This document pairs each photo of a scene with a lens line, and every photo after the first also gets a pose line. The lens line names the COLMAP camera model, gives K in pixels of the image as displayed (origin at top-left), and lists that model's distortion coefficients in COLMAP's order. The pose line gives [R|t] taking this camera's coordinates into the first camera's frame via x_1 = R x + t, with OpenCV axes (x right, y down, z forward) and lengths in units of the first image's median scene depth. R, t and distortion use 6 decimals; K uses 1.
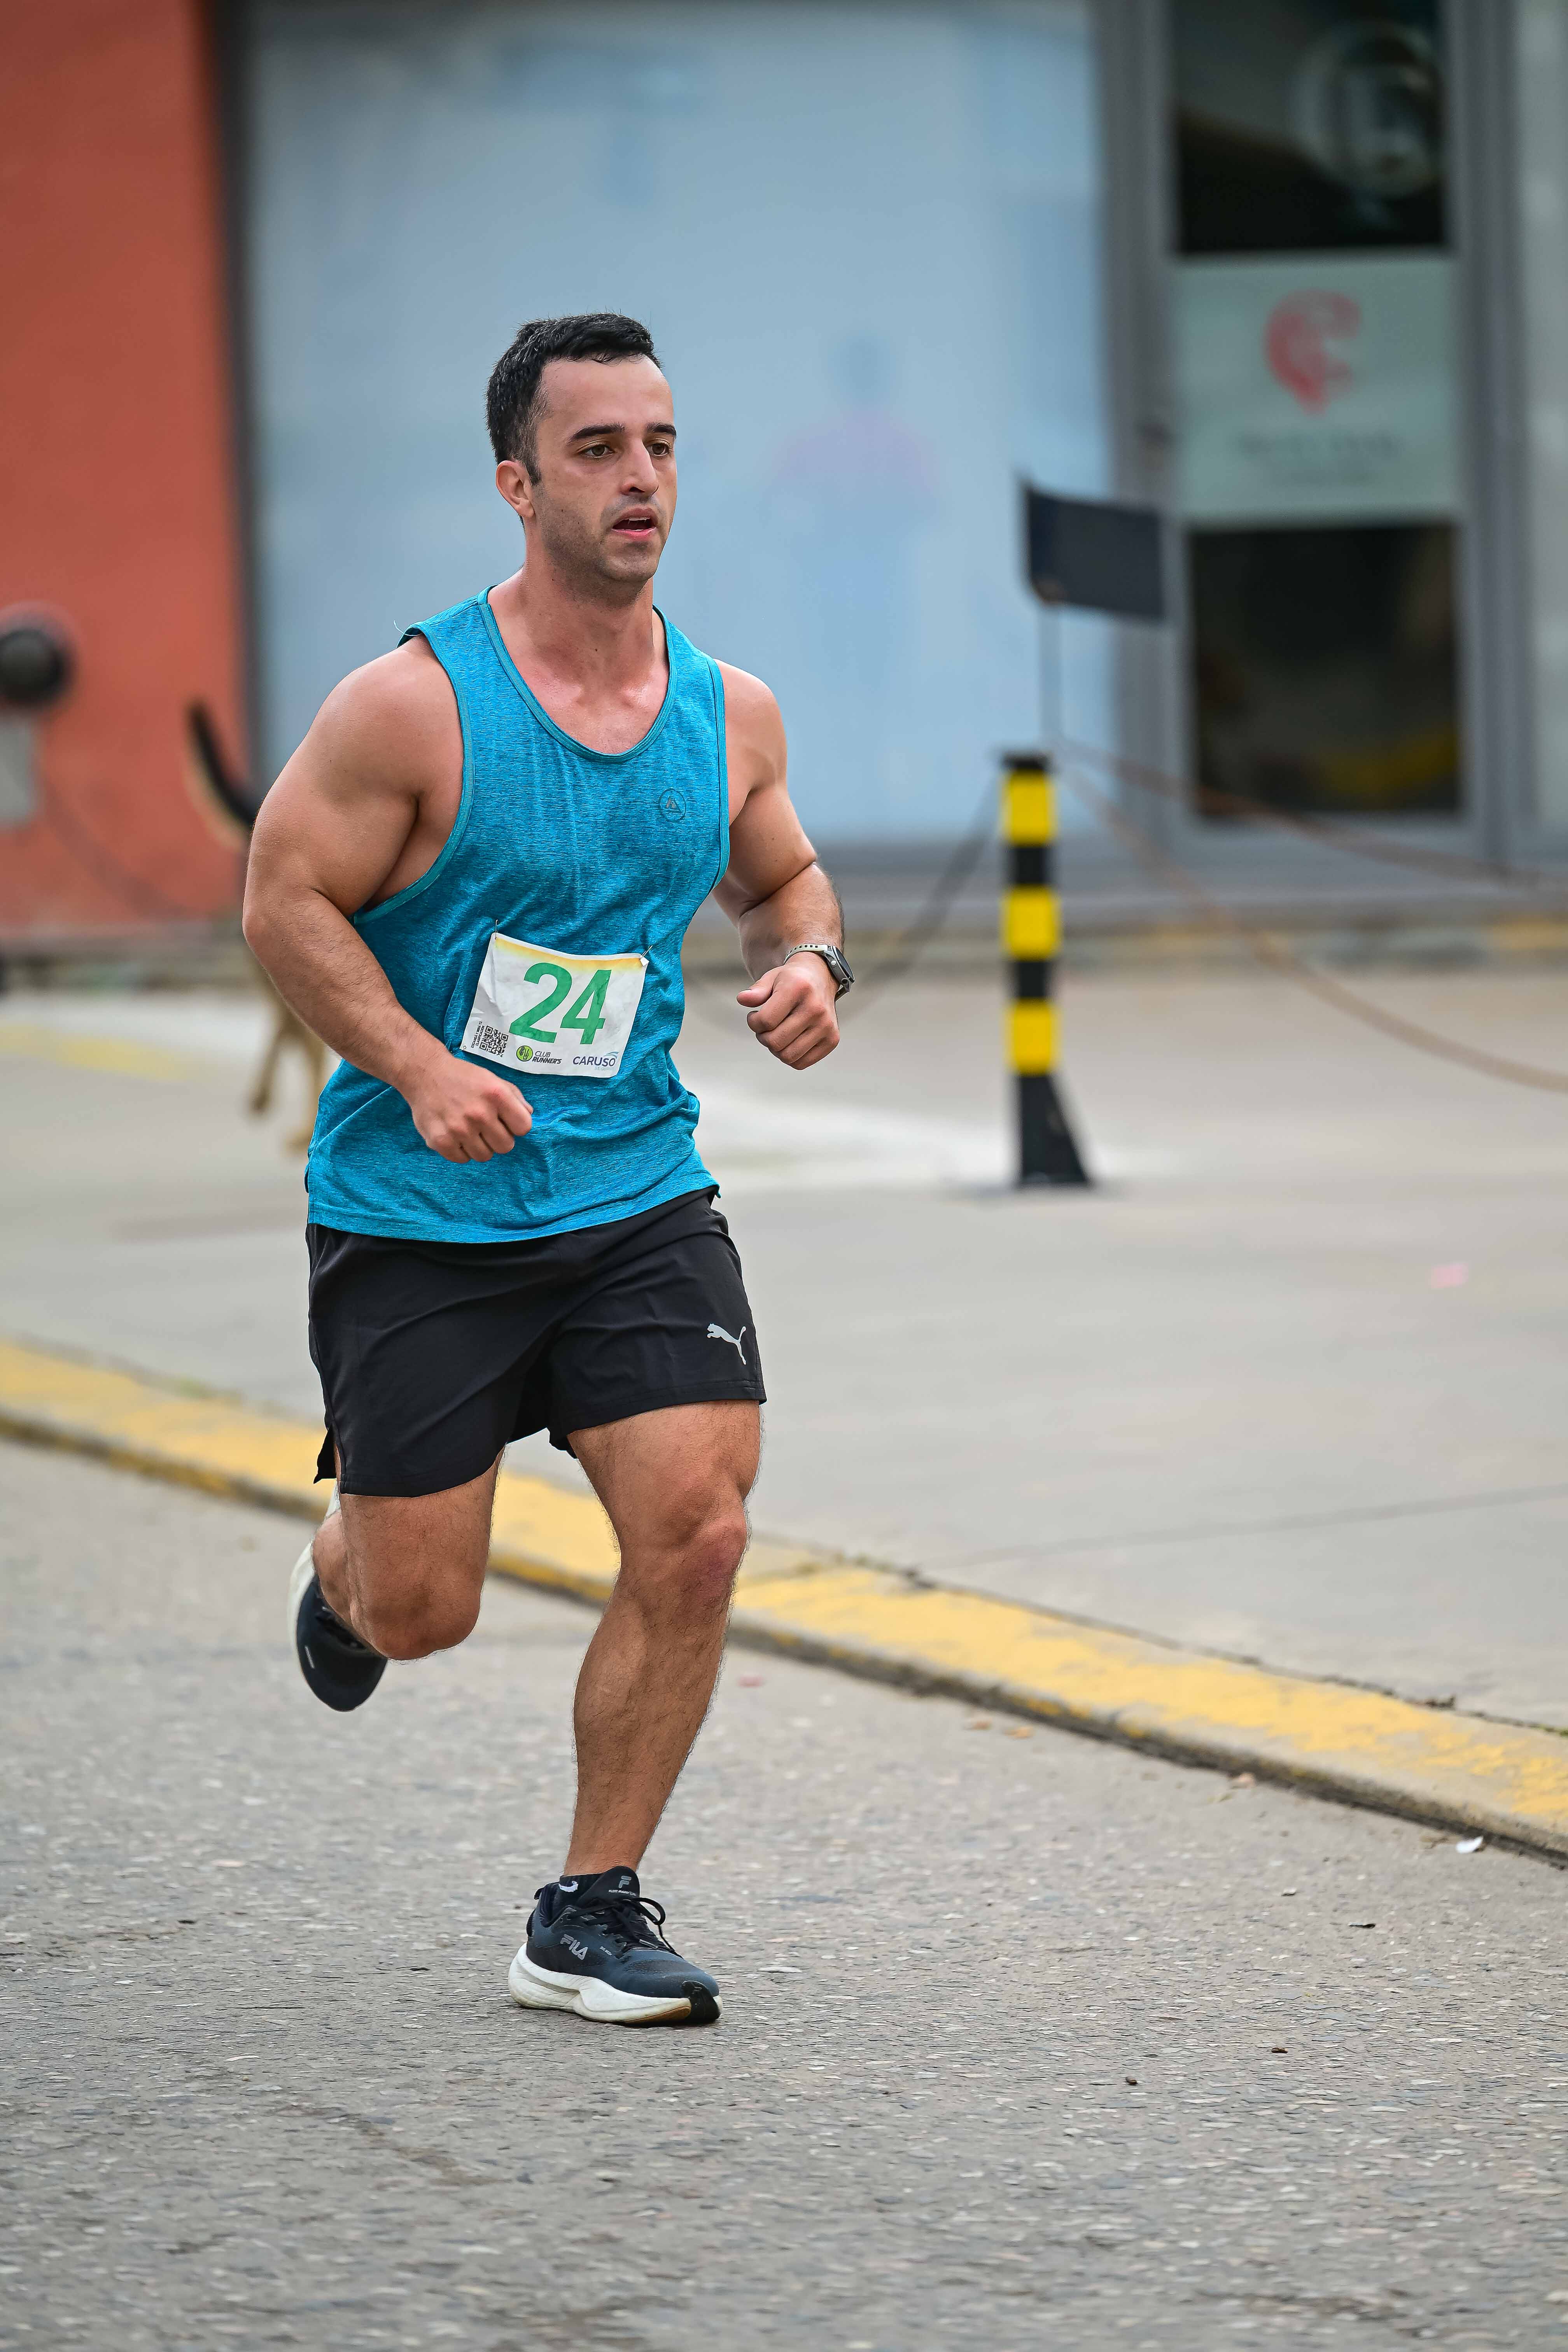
lens RADIAL K [[13361.2, 0, 784.5], [0, 13361.2, 1174.3], [0, 0, 1]] dist [0.010197, 0.000000]
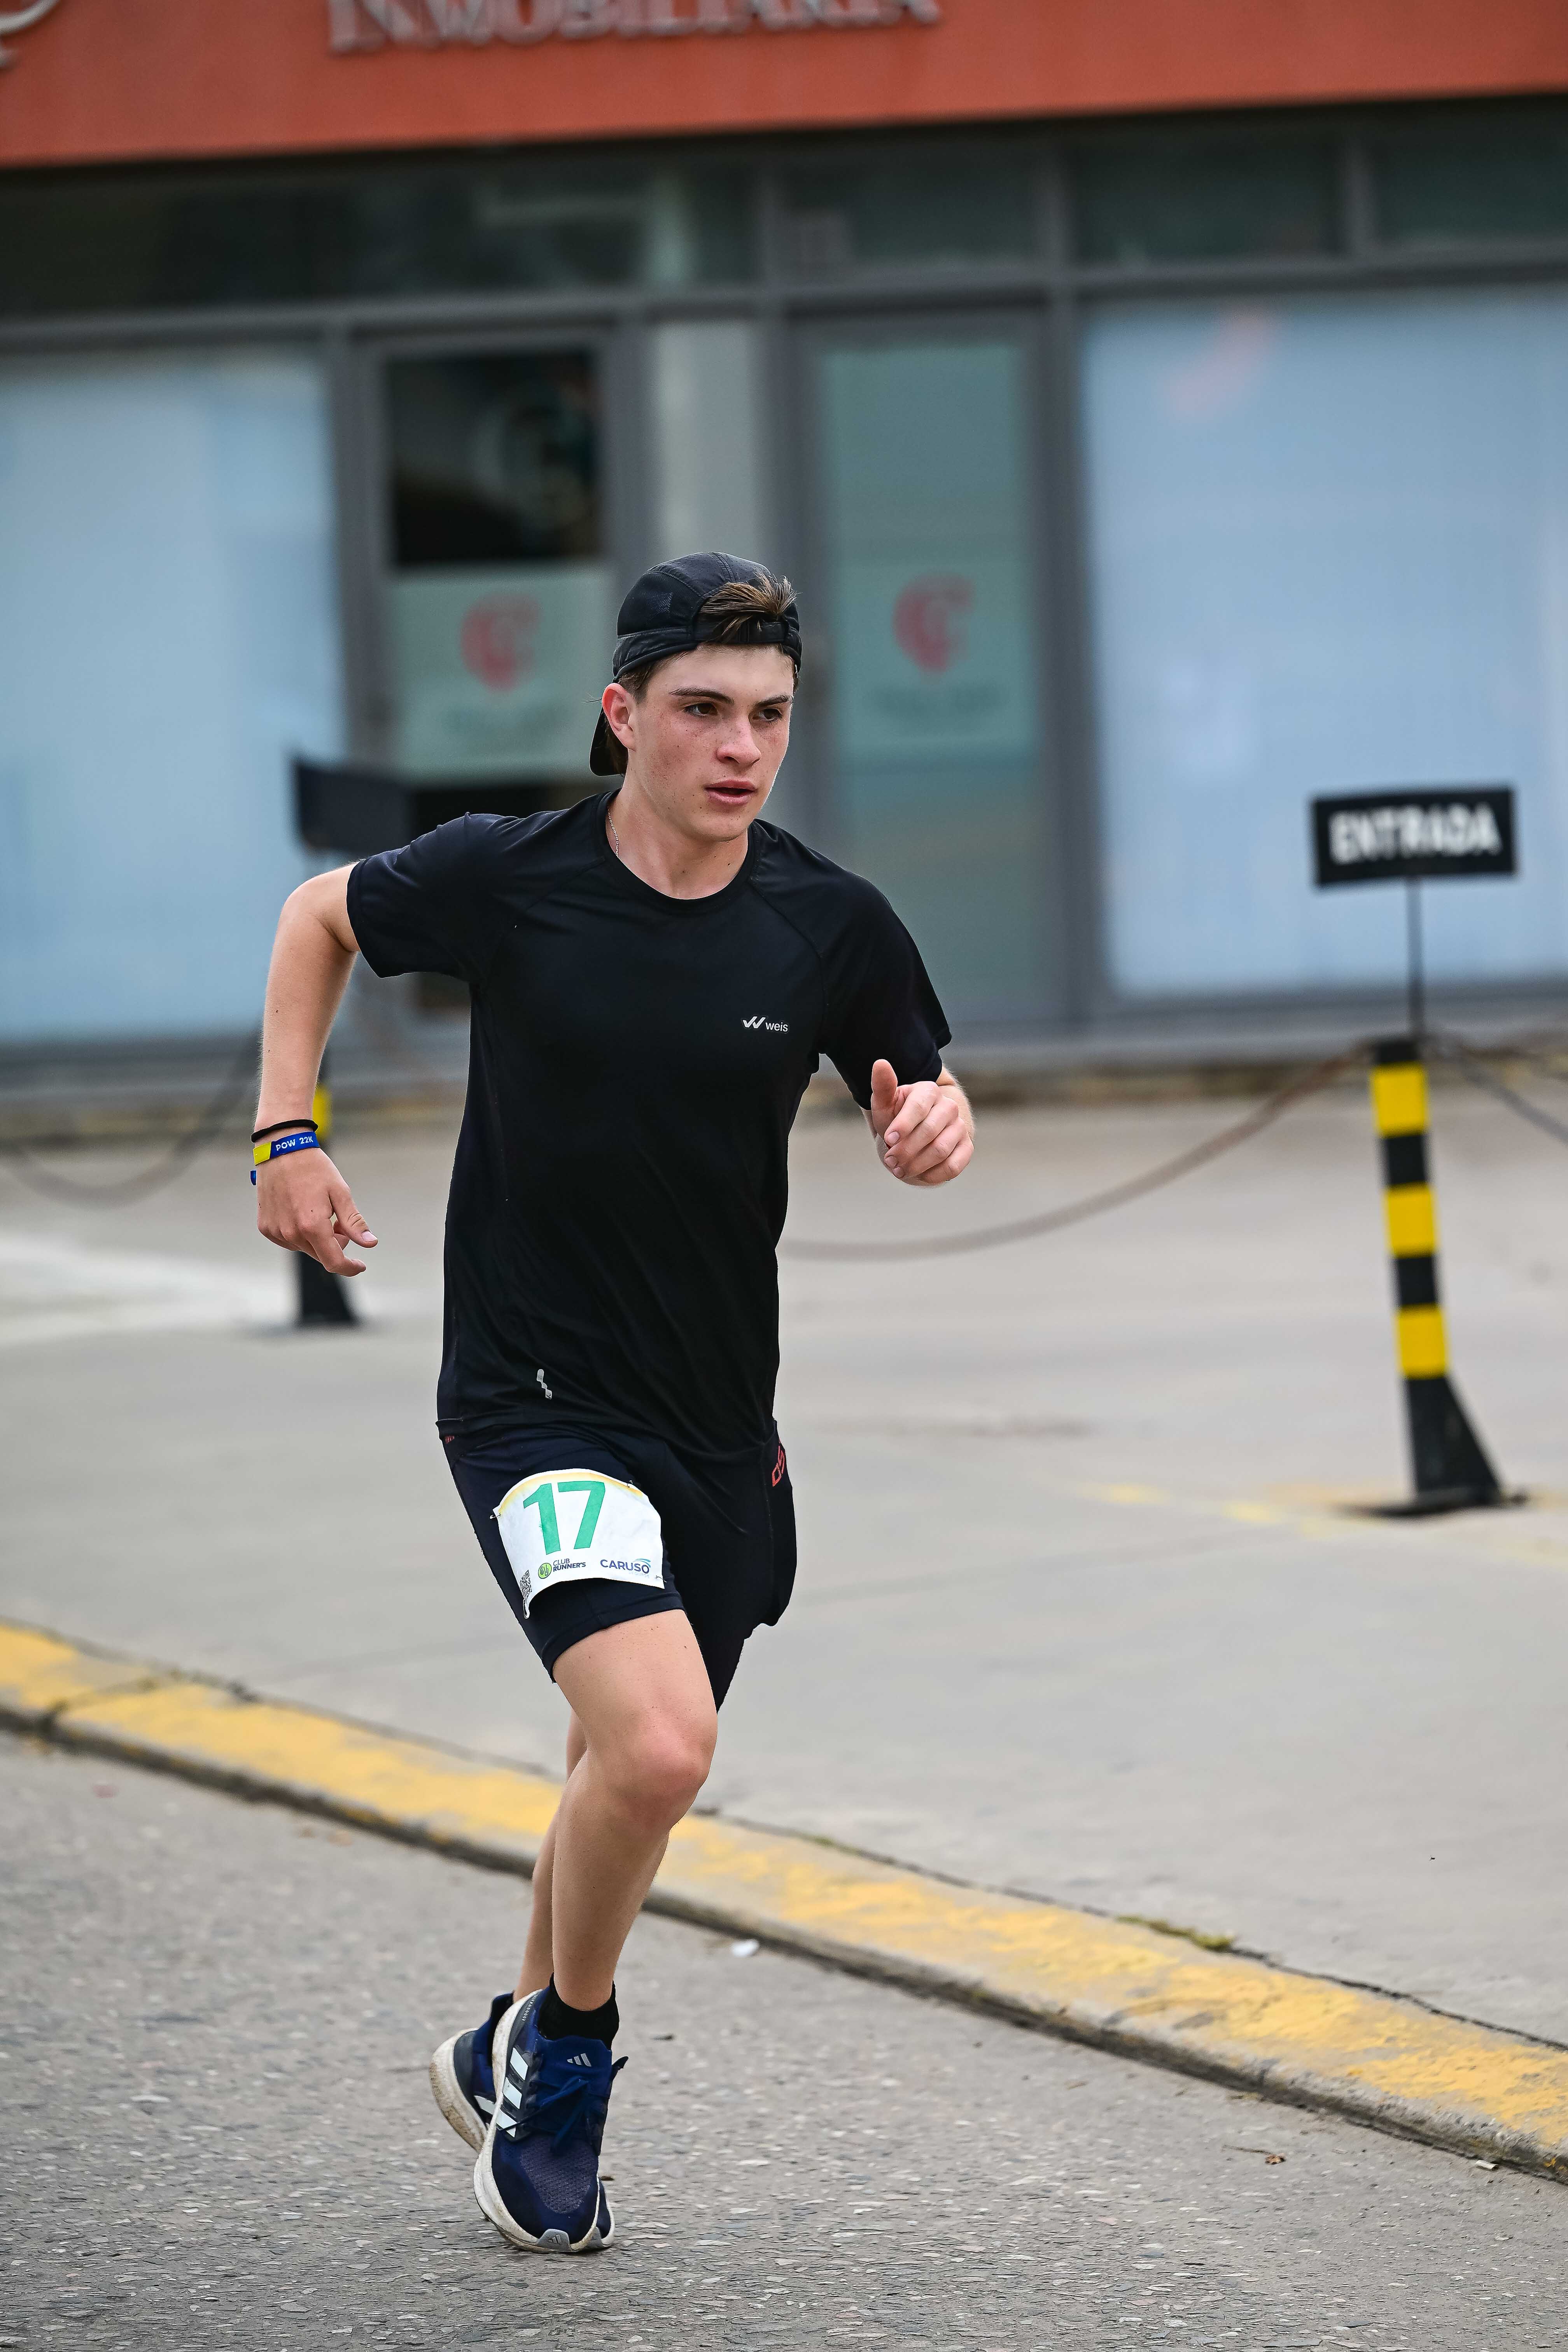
lens RADIAL K [[10122.4, 0, 781.2], [0, 10122.4, 1178.1], [0, 0, 1]] dist [0.108699, 0.000000]
pose [[0.997452, -0.020054, 0.068461, -0.003865], [0.020669, 0.999752, -0.008278, -0.008832], [-0.068278, 0.009672, 0.997619, 0.138154]]
